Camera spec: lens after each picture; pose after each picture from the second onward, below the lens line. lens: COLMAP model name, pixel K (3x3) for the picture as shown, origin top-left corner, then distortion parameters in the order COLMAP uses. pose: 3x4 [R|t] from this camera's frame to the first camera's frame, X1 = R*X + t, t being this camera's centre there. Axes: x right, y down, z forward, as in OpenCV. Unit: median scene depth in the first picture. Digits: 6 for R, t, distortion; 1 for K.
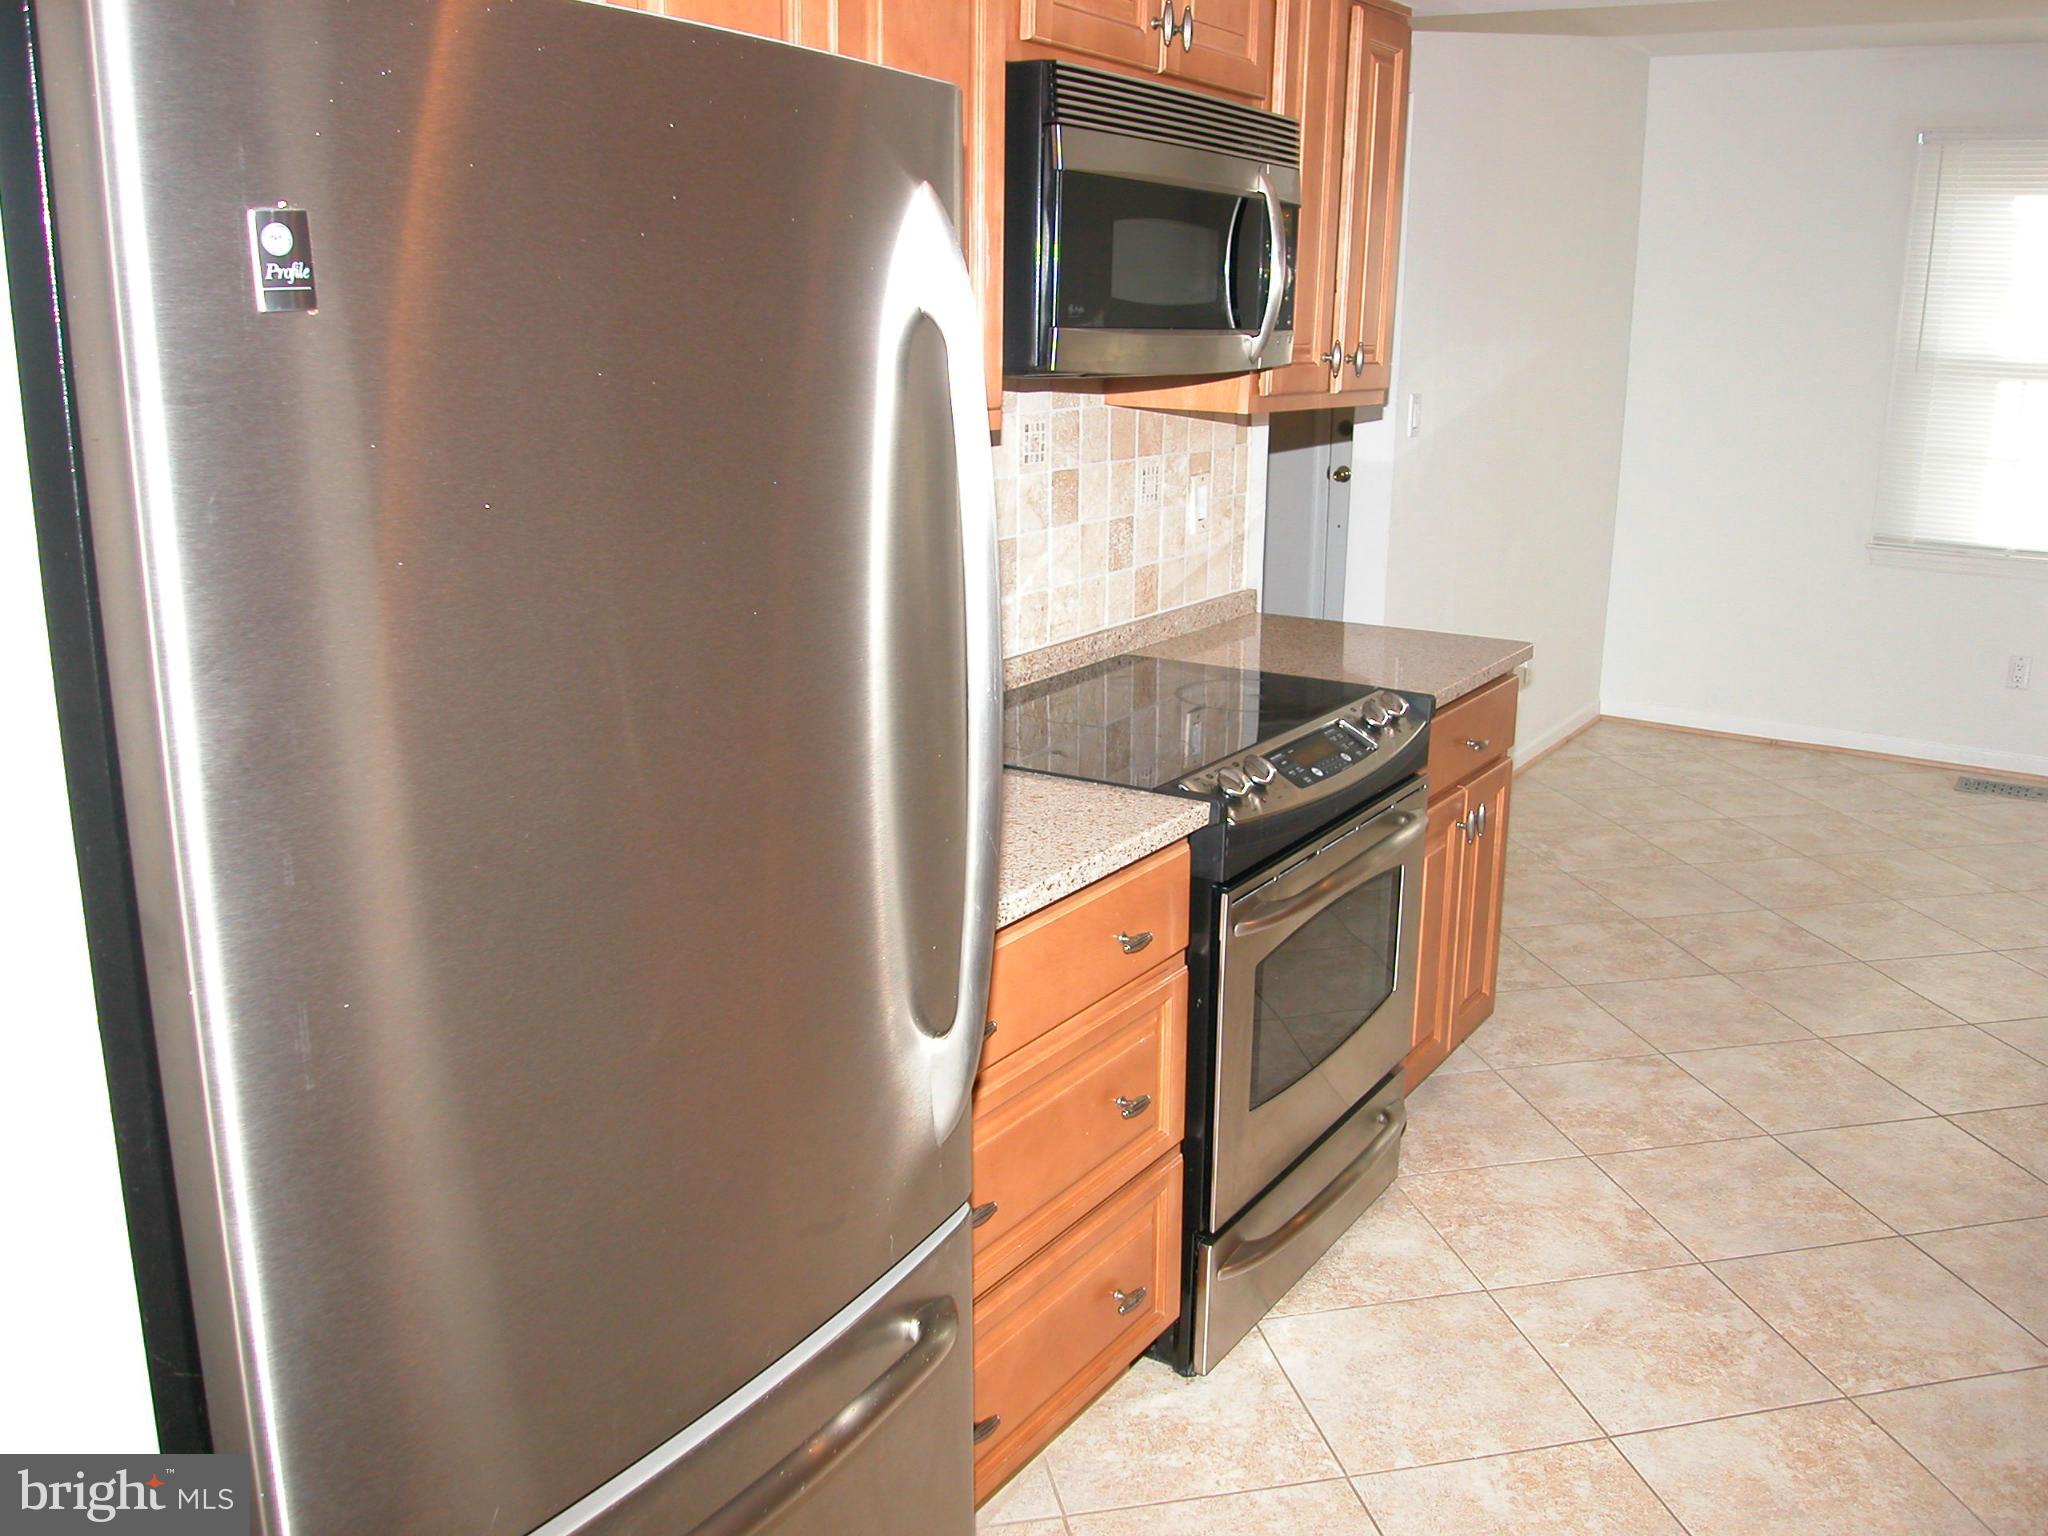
lens RADIAL K [[1781.6, 0, 1045.7], [0, 1781.6, 767.5], [0, 0, 1]] dist [-0.119608, 0.087123]
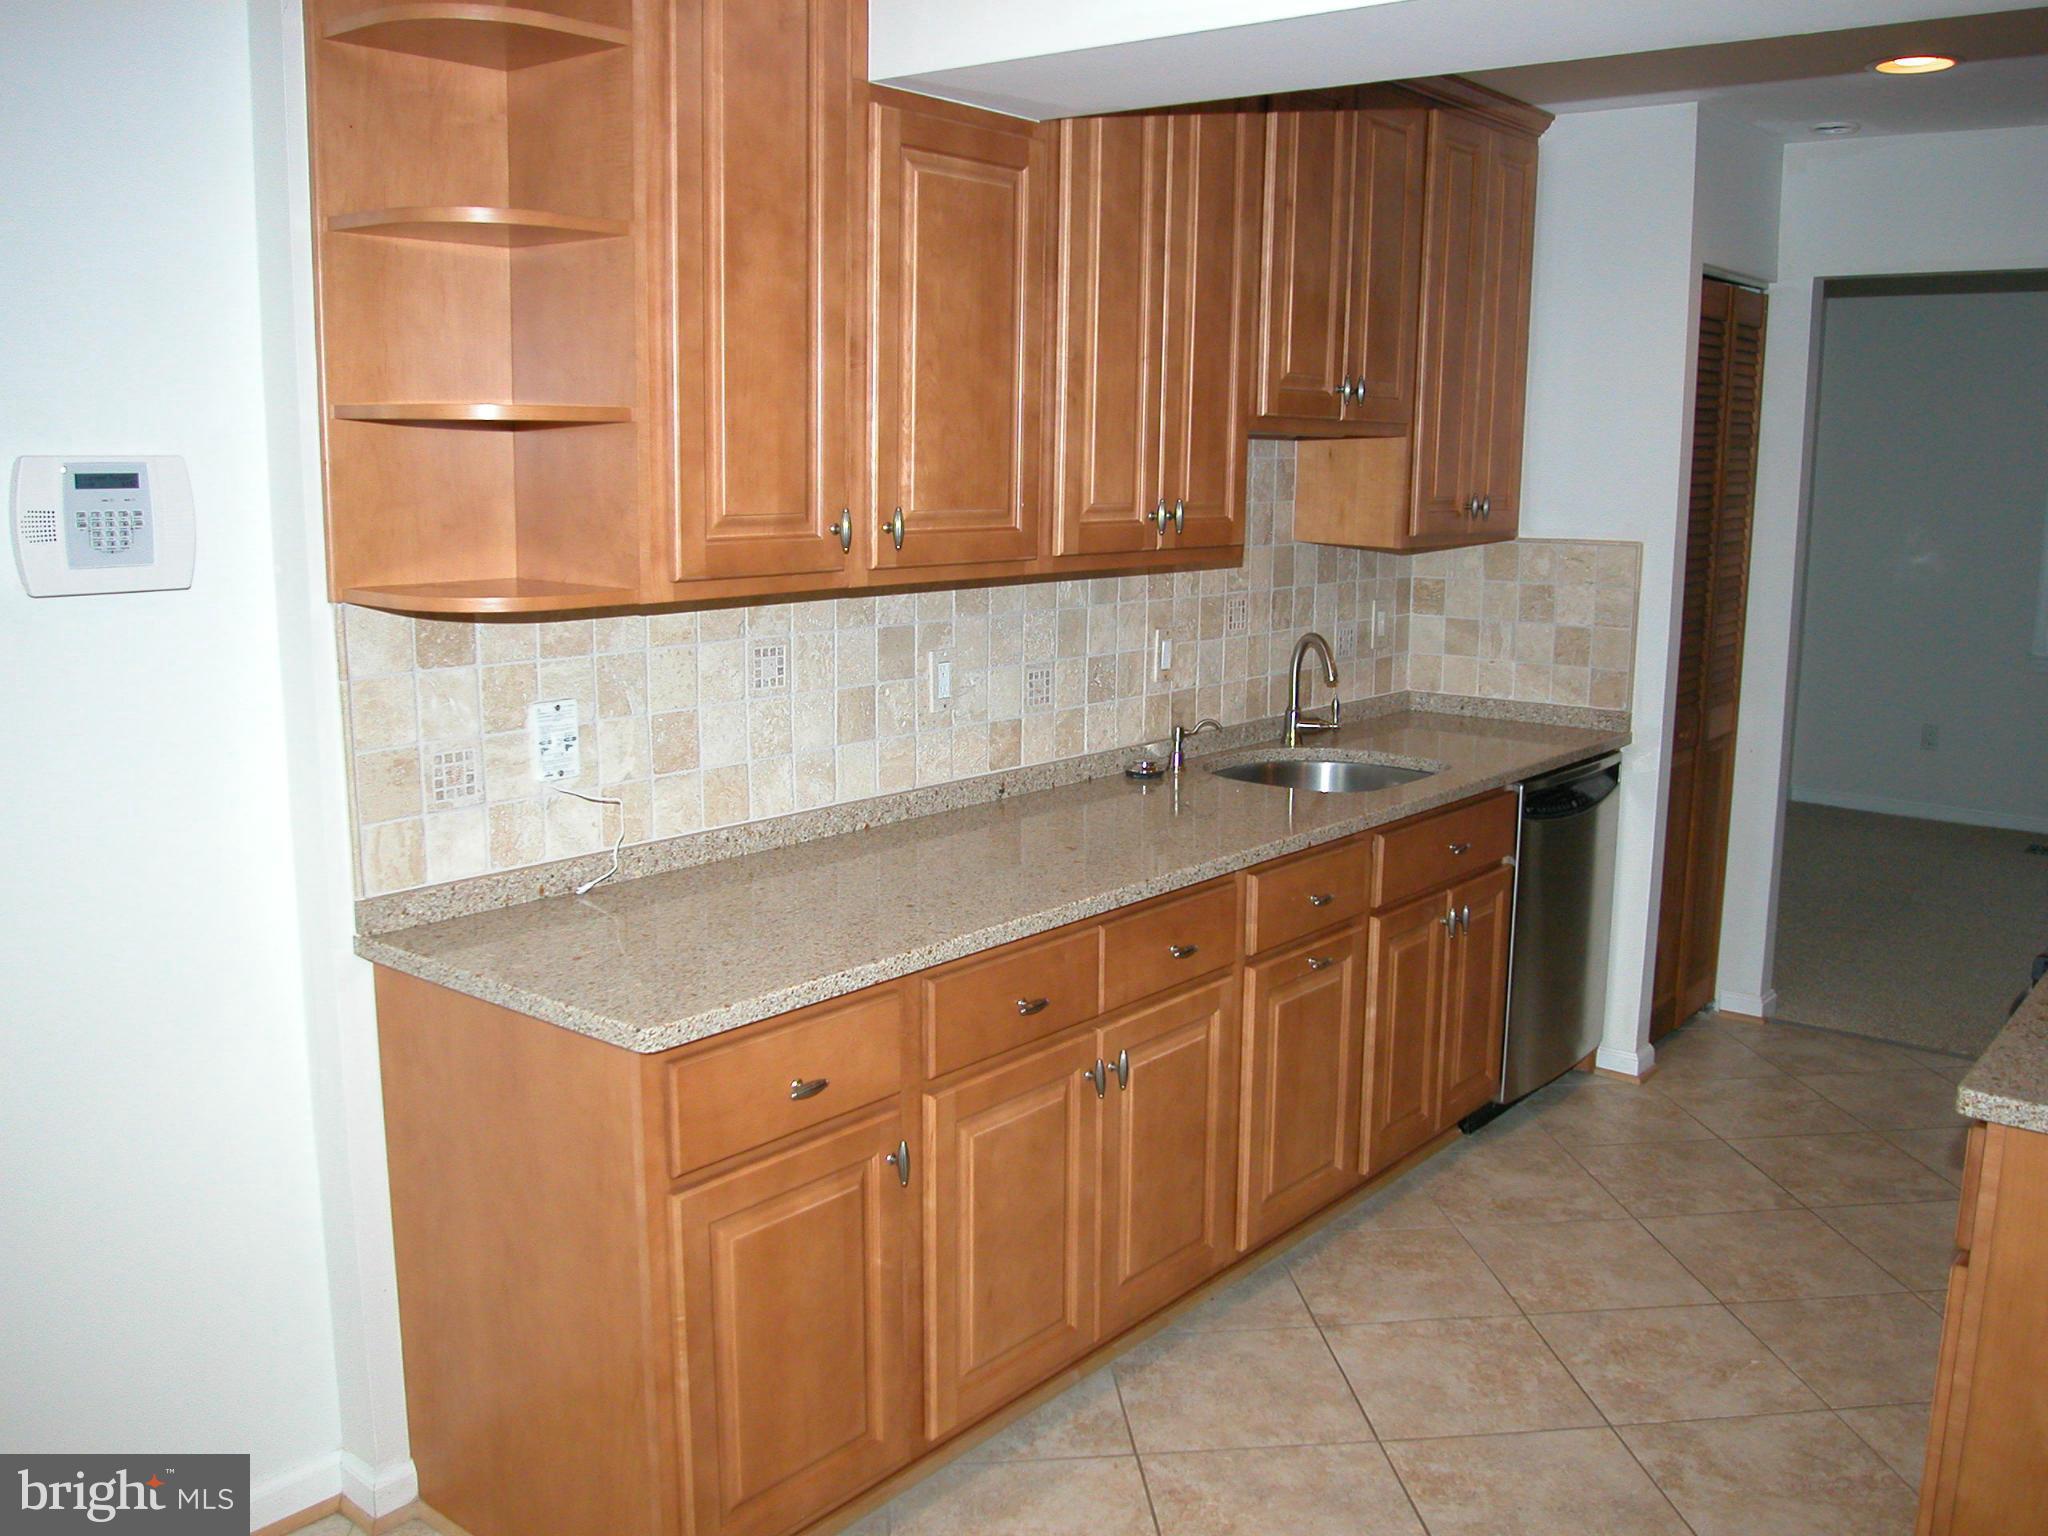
lens RADIAL K [[1781.6, 0, 1045.7], [0, 1781.6, 767.5], [0, 0, 1]] dist [-0.119608, 0.087123]
pose [[-0.993691, -0.046648, 0.101994, 0.542343], [0.000259, 0.908442, 0.418010, -0.412824], [-0.112156, 0.415399, -0.902699, 1.569082]]
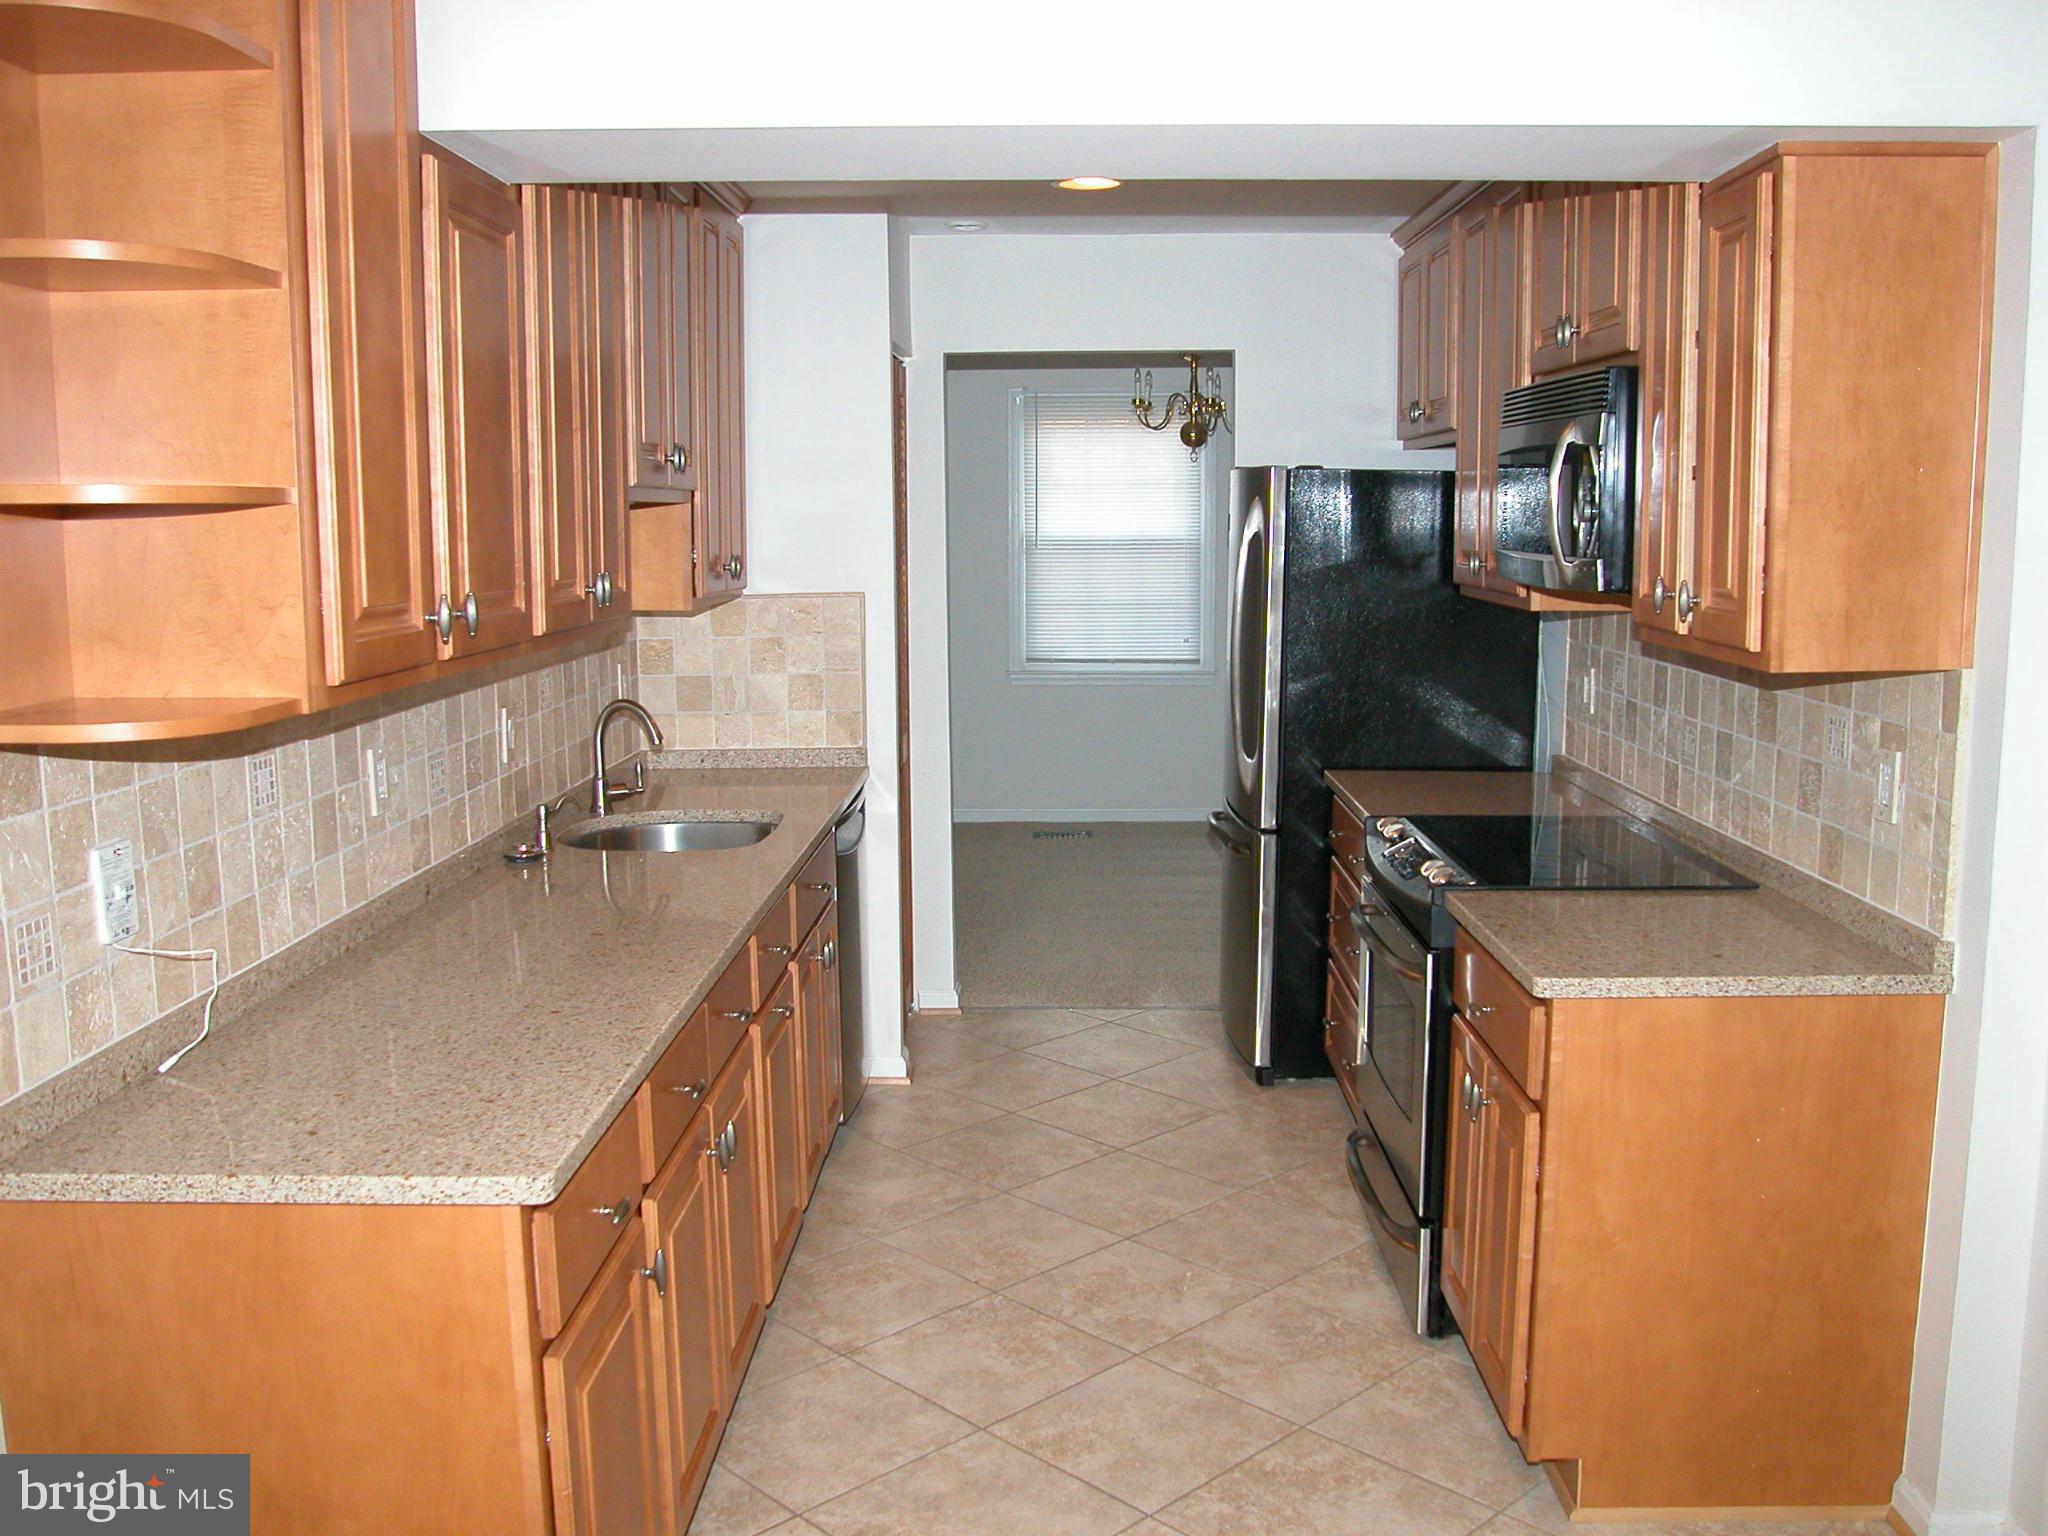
lens RADIAL K [[1781.6, 0, 1045.7], [0, 1781.6, 767.5], [0, 0, 1]] dist [-0.119608, 0.087123]
pose [[-0.848858, 0.063885, -0.524747, 0.888946], [-0.140780, 0.929501, 0.340895, -0.400744], [0.509530, 0.363245, -0.780020, 1.528217]]
